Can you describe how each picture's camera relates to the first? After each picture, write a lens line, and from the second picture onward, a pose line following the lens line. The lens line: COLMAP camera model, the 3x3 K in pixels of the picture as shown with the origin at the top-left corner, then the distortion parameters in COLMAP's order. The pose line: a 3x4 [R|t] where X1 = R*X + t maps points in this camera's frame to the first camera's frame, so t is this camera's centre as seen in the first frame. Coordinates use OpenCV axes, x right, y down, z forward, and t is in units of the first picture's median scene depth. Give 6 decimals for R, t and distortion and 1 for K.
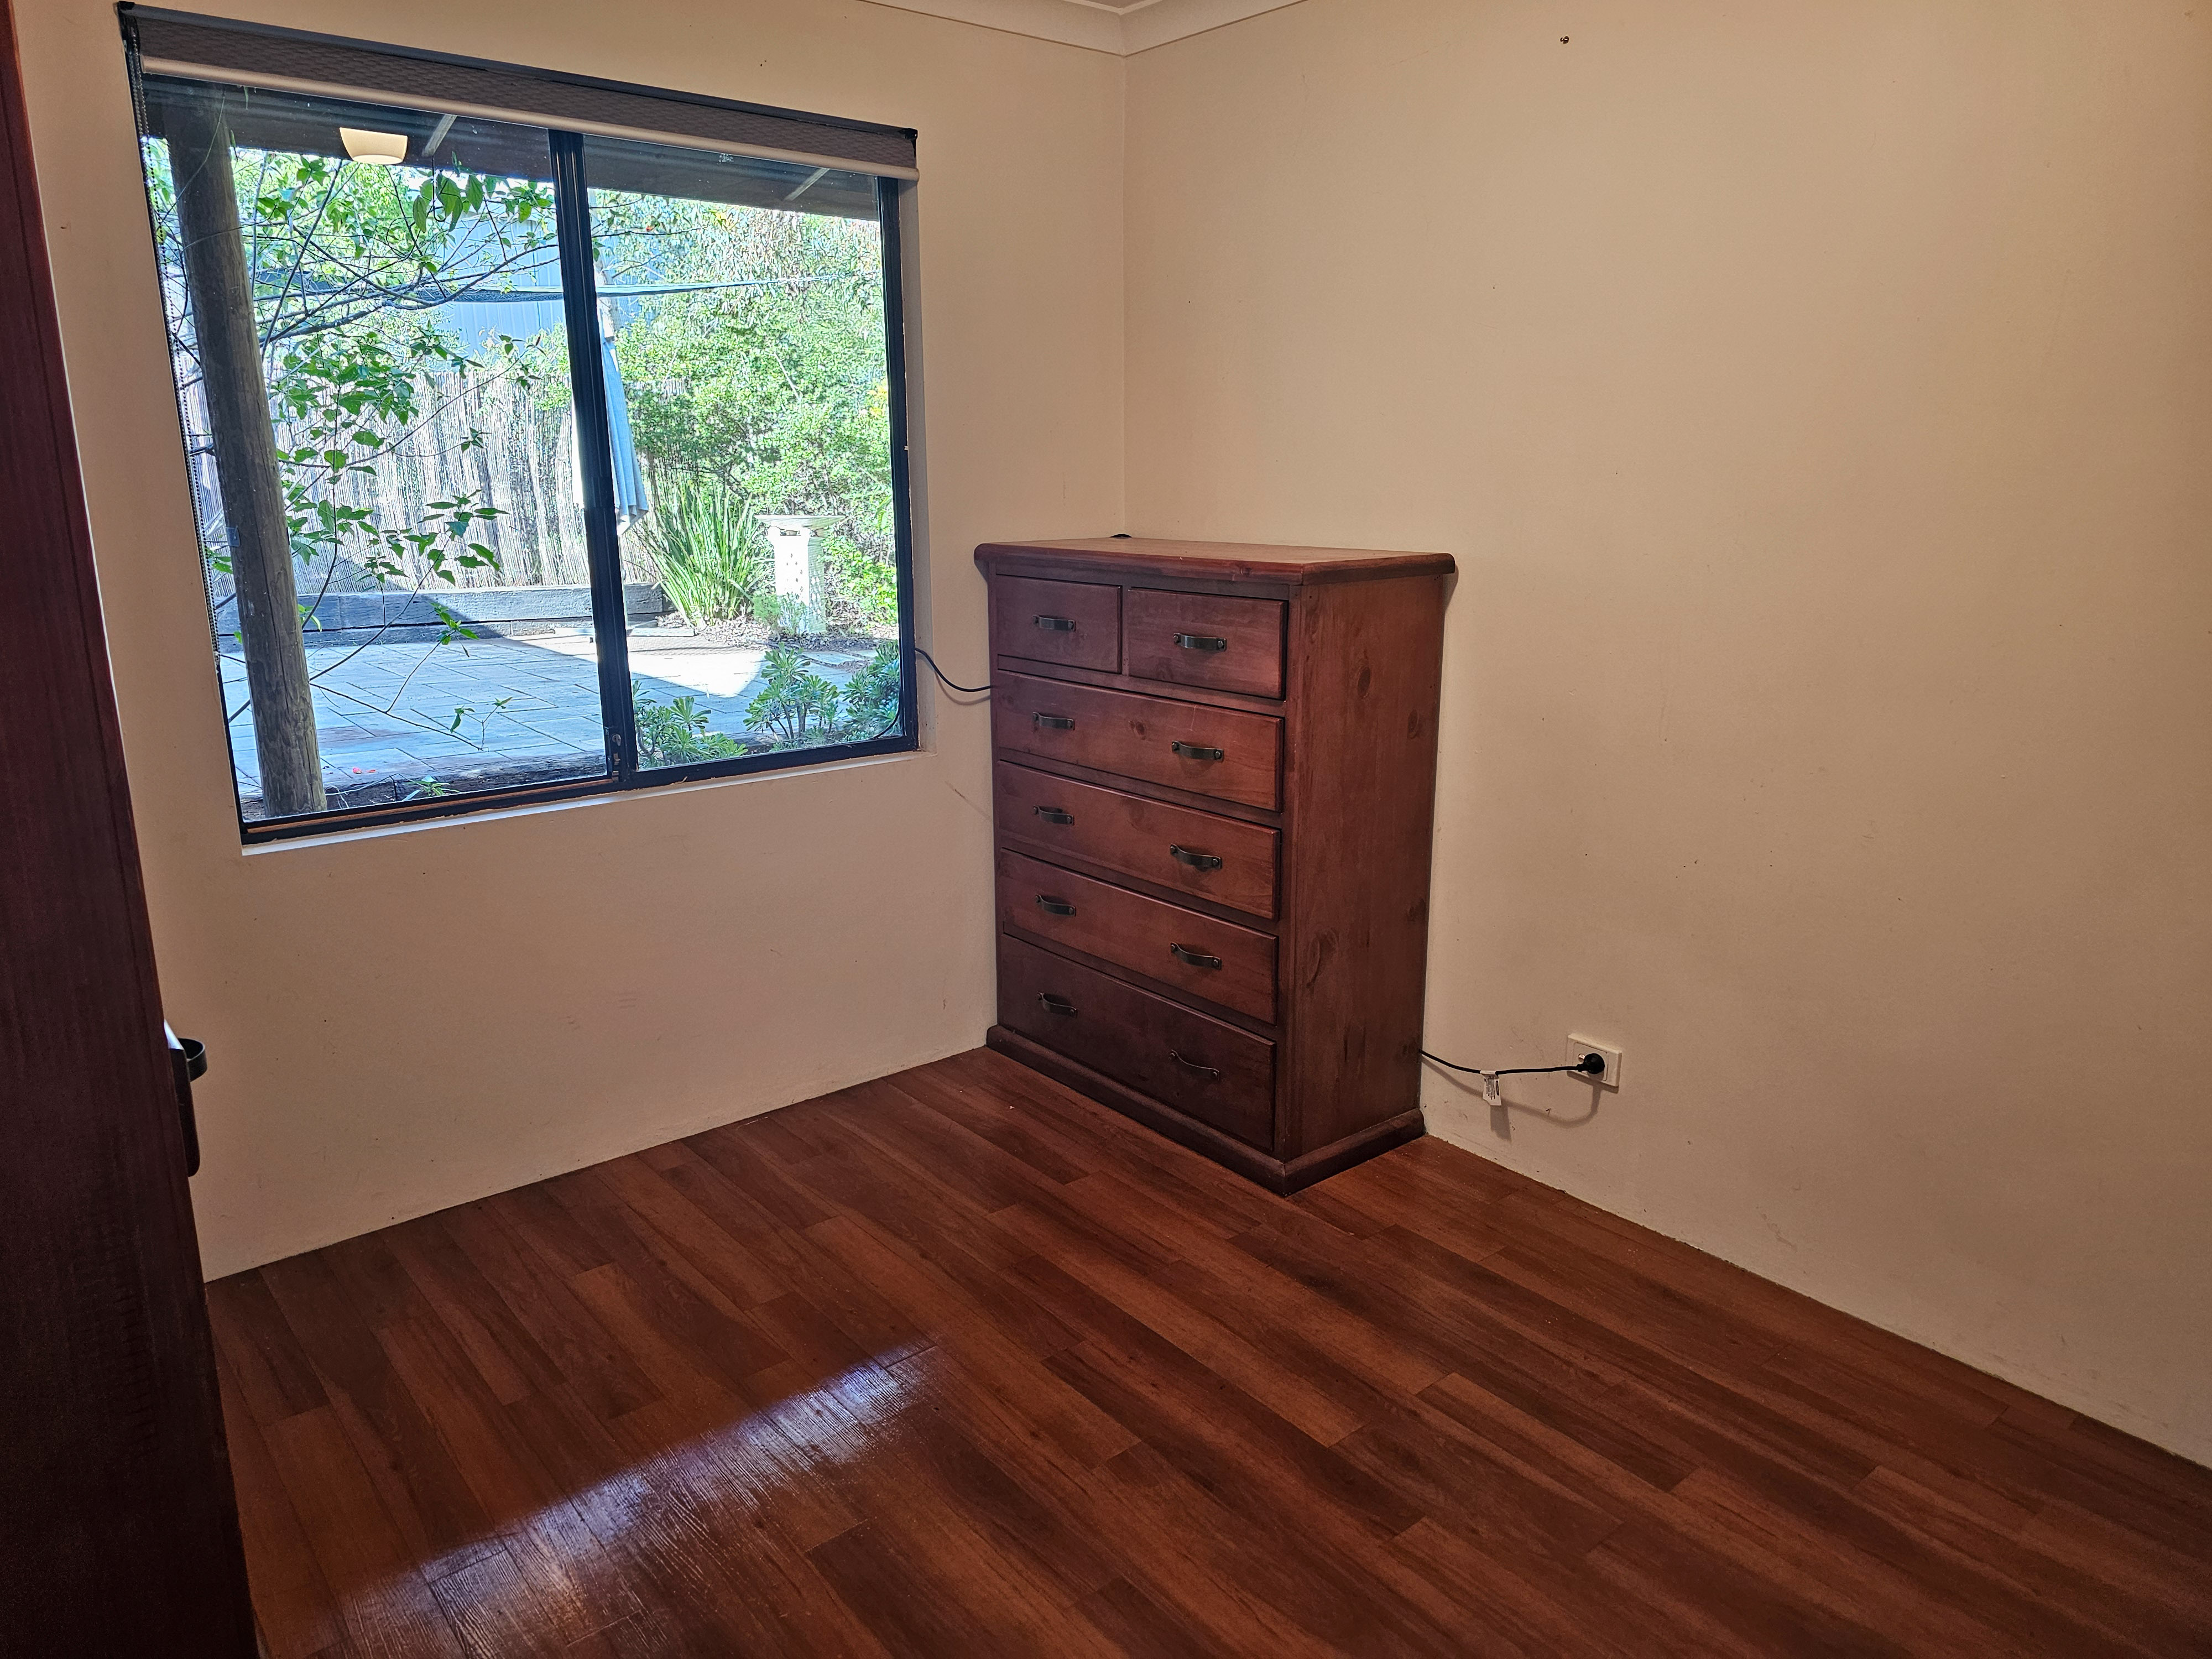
lens RADIAL K [[1487.5, 0, 1111.8], [0, 1487.5, 820.3], [0, 0, 1]] dist [0.053527, -0.048558]
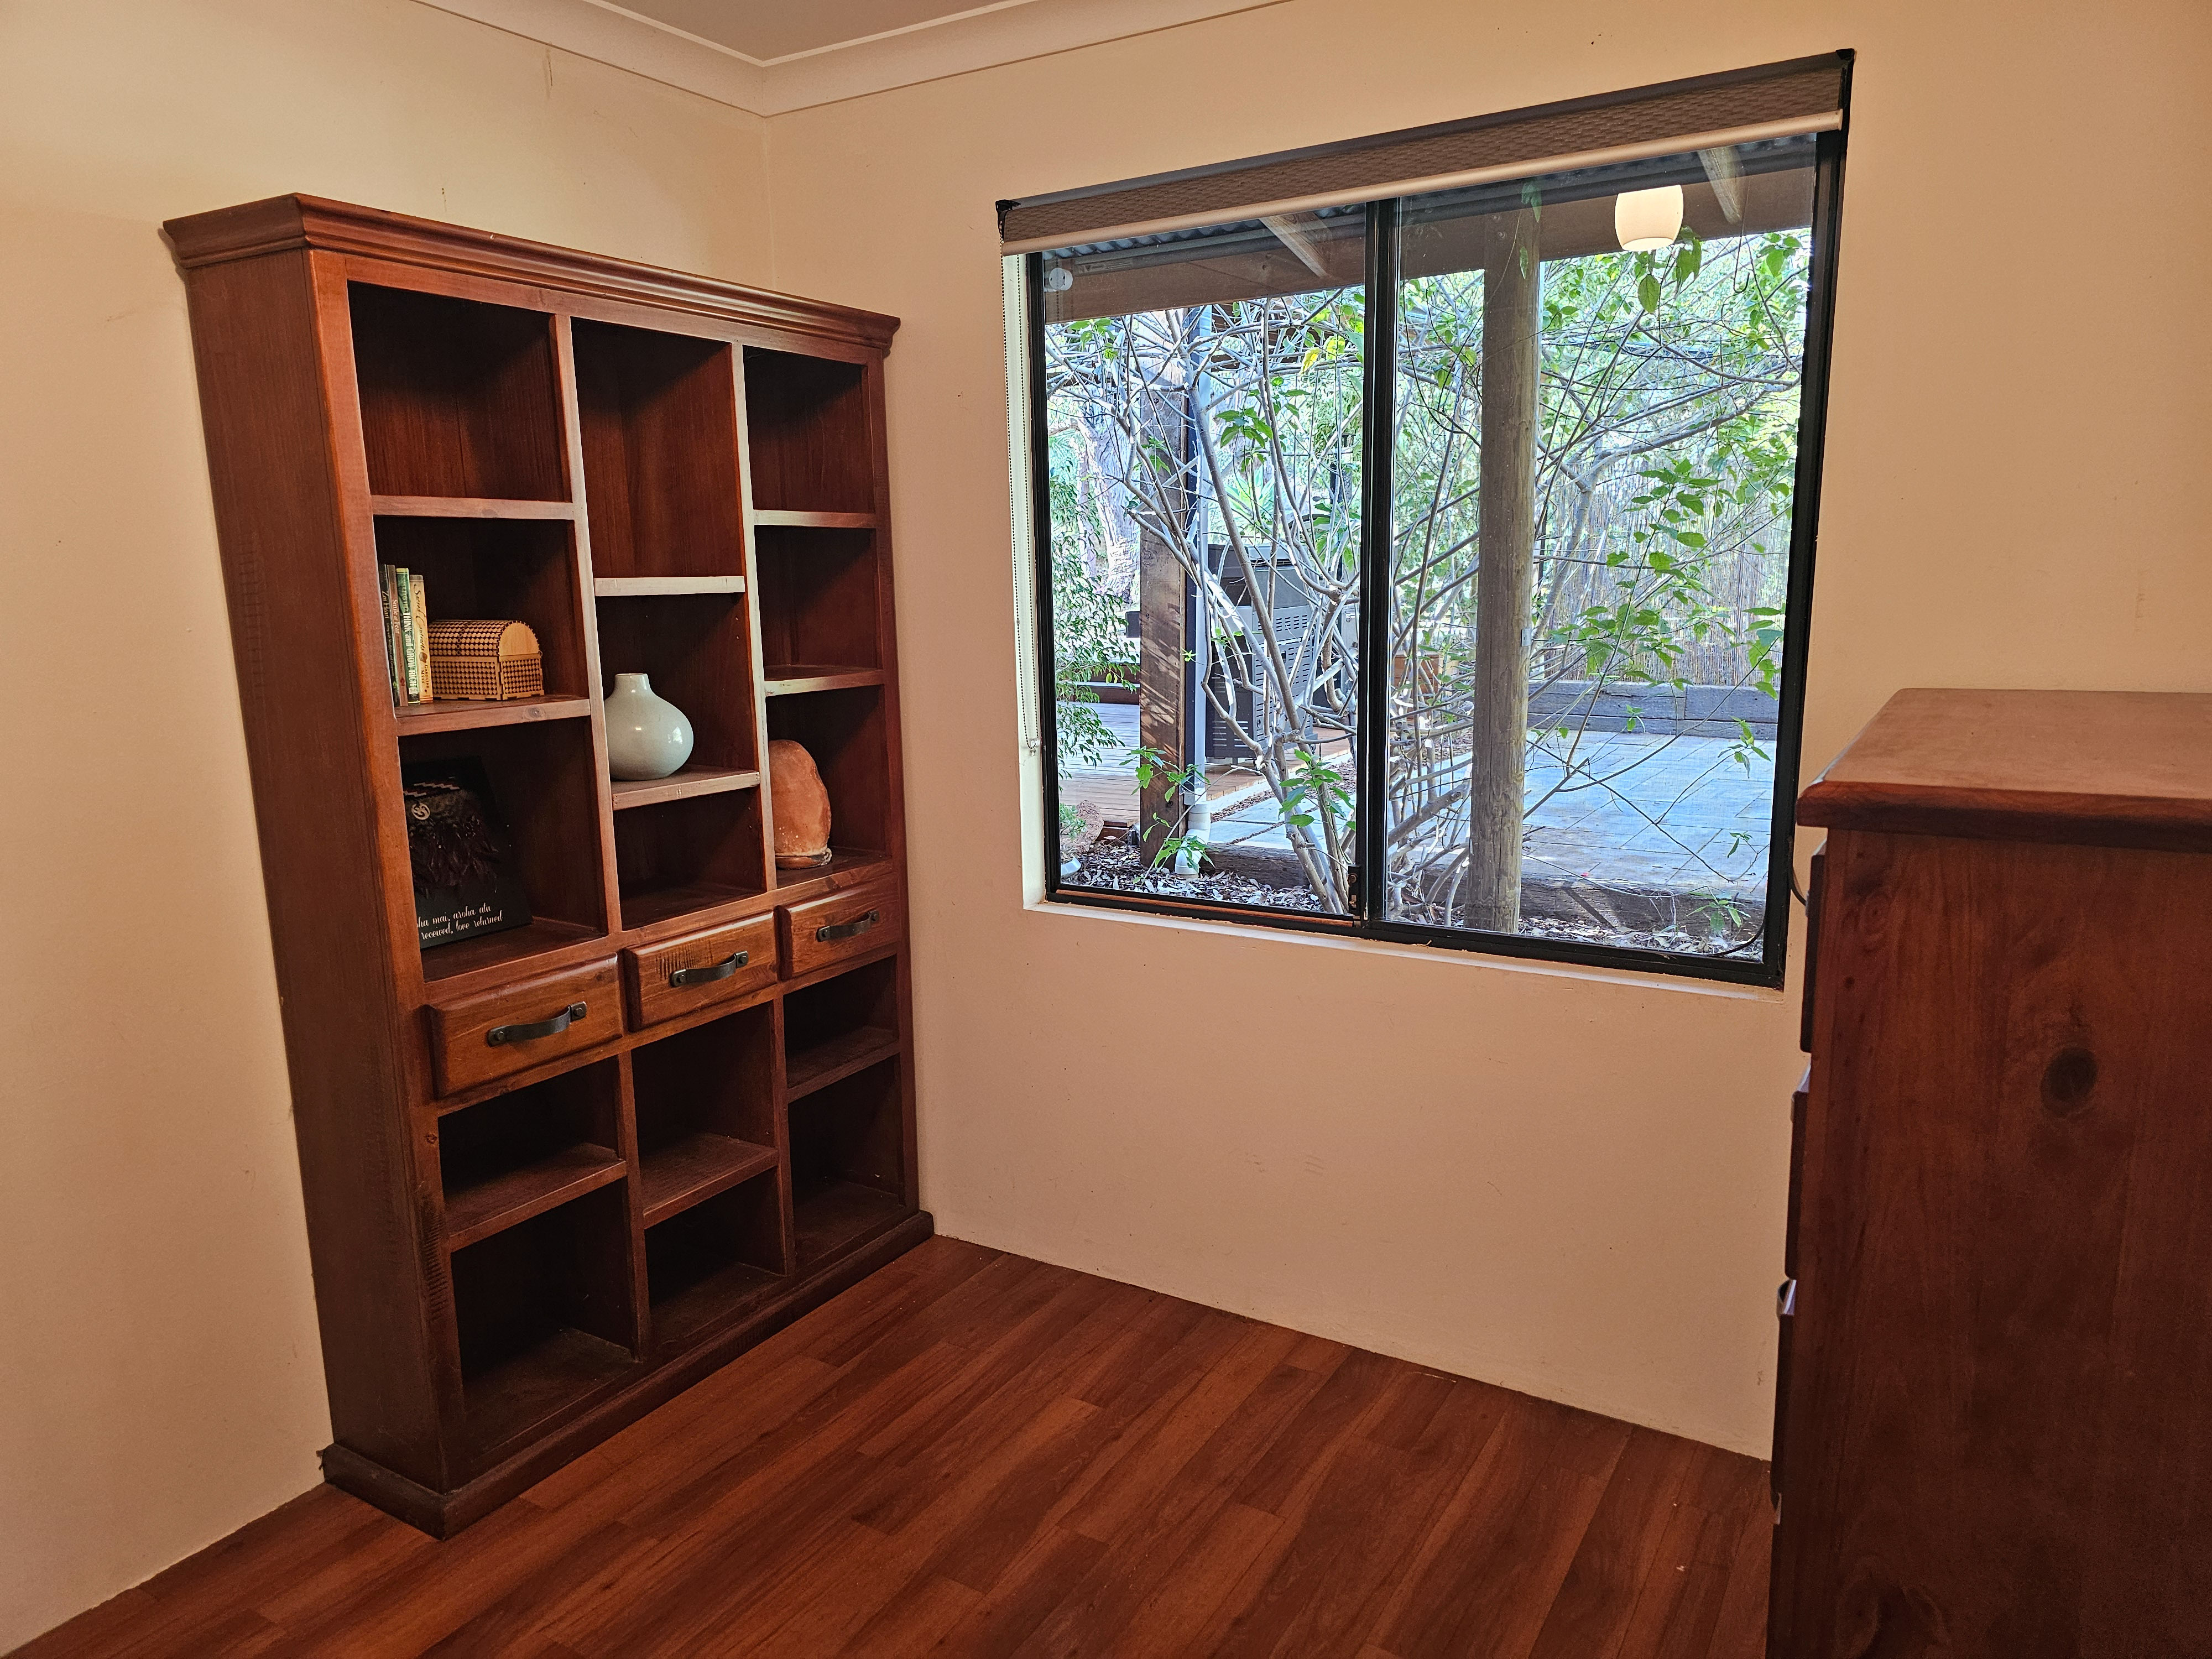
lens RADIAL K [[1487.5, 0, 1109.7], [0, 1487.5, 843.7], [0, 0, 1]] dist [0.053527, -0.048558]
pose [[0.328268, 0.170335, -0.929100, 0.462736], [-0.205114, 0.972991, 0.105911, -0.146058], [0.922046, 0.155804, 0.354340, 0.584055]]
